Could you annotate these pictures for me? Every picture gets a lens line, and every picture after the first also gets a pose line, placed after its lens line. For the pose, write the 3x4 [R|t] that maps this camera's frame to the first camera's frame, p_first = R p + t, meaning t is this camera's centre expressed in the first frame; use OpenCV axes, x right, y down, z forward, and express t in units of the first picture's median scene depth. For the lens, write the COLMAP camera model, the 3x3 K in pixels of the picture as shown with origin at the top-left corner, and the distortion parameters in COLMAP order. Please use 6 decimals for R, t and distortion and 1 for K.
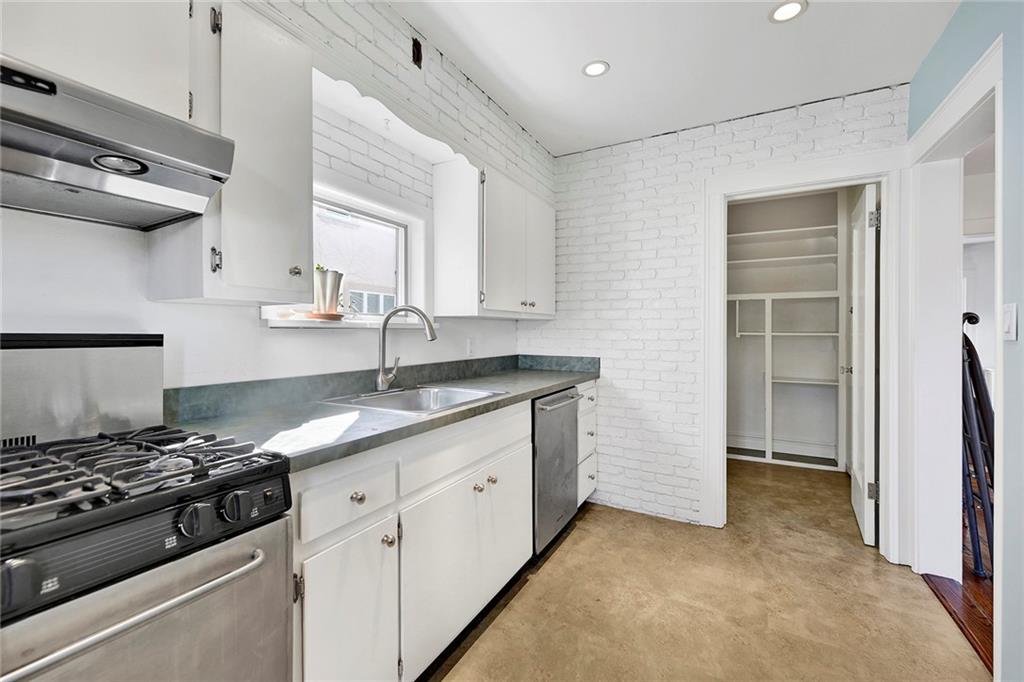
lens RADIAL K [[437.7, 0, 497.4], [0, 437.7, 333.0], [0, 0, 1]] dist [-0.001723, -0.000512]
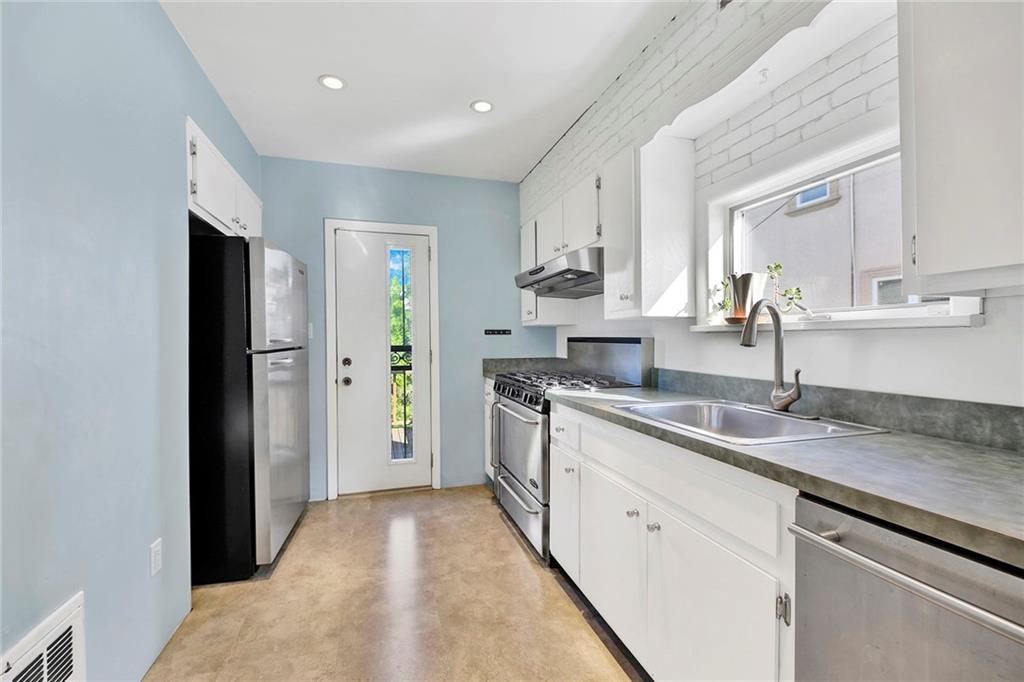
lens RADIAL K [[423.2, 0, 510.4], [0, 423.2, 343.0], [0, 0, 1]] dist [-0.001419, -0.000325]
pose [[-0.680724, 0.009324, -0.732480, 0.628885], [0.000197, 0.999921, 0.012544, 0.002327], [0.732540, 0.008395, -0.680673, 1.180364]]
